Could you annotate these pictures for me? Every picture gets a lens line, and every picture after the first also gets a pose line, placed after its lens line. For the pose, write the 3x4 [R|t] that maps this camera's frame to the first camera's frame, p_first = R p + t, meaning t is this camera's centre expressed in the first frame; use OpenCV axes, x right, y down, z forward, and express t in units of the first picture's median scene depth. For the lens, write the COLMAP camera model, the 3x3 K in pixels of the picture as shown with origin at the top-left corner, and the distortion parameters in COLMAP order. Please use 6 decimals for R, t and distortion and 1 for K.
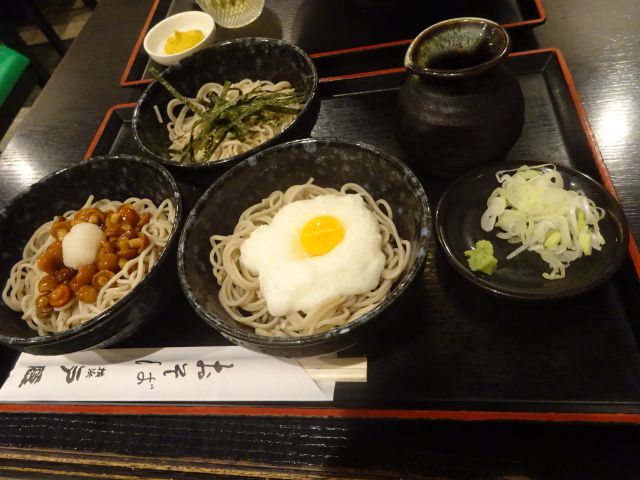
lens RADIAL K [[456.8, 0, 320.0], [0, 456.8, 240.0], [0, 0, 1]] dist [0.005139, 0.002692]
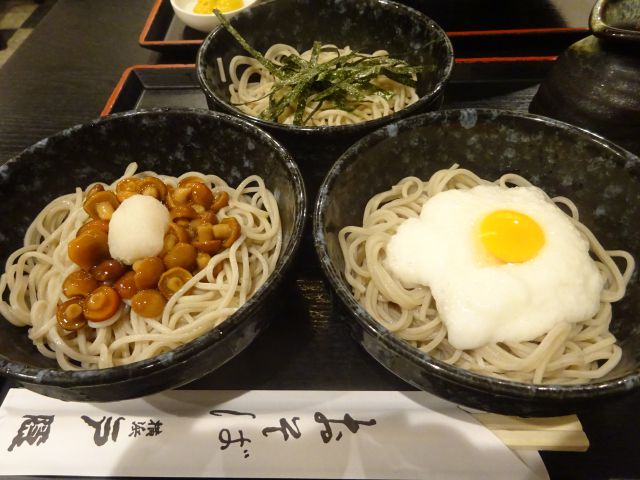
lens RADIAL K [[456.8, 0, 320.0], [0, 456.8, 240.0], [0, 0, 1]] dist [0.005139, 0.002692]
pose [[0.986576, 0.070593, 0.147255, -0.358432], [-0.060568, 0.995601, -0.071488, 0.059278], [-0.151654, 0.061610, 0.986512, 0.316624]]
